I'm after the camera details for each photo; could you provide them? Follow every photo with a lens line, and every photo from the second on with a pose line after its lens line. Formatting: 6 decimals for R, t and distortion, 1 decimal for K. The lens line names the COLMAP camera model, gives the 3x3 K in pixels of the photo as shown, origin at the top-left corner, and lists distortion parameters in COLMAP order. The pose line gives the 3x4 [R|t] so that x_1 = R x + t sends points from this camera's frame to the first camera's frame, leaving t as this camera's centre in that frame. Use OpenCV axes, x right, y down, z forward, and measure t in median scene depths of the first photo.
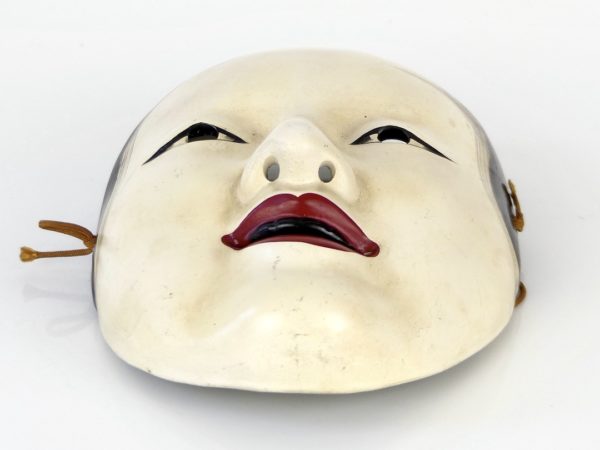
lens RADIAL K [[3318.2, 0, 300.0], [0, 3318.2, 225.0], [0, 0, 1]] dist [0.210079, 1.630036]
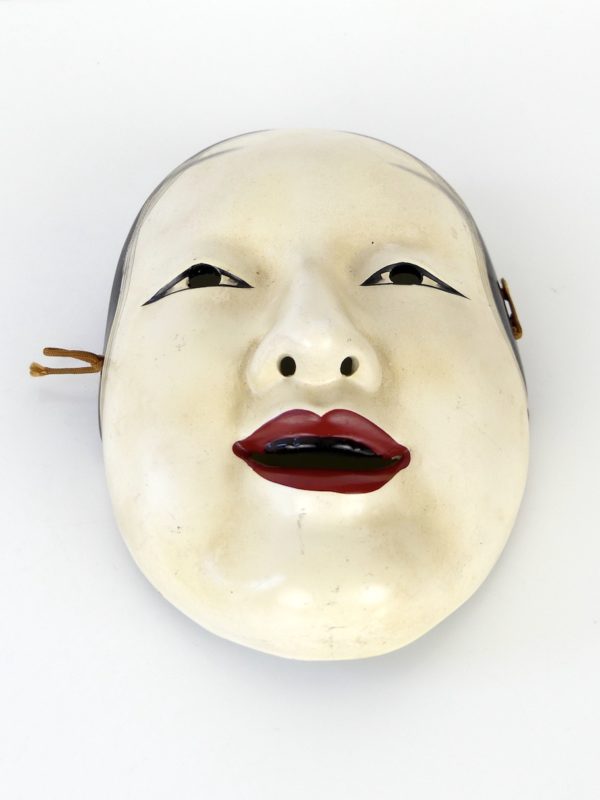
lens RADIAL K [[997.3, 0, 298.2], [0, 997.3, 344.4], [0, 0, 1]] dist [-0.010957, -0.005532]
pose [[0.997797, -0.035133, 0.056283, -0.019918], [0.010486, 0.921138, 0.389095, -0.123179], [-0.065515, -0.387647, 0.919477, 0.753917]]
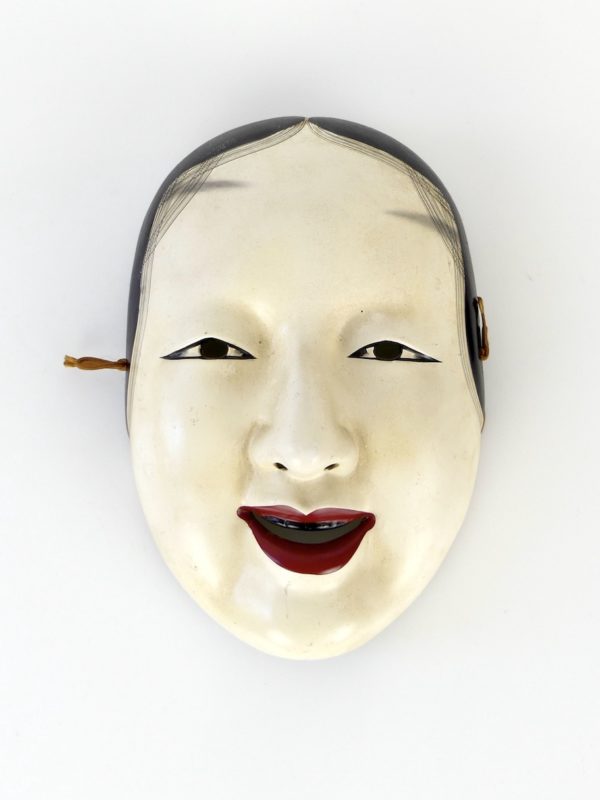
lens RADIAL K [[1060.7, 0, 300.1], [0, 1060.7, 302.4], [0, 0, 1]] dist [0.001279, 0.012774]
pose [[0.999208, -0.018647, 0.035151, -0.013346], [-0.016218, 0.615835, 0.787709, -0.322058], [-0.036336, -0.787655, 0.615044, 0.820962]]
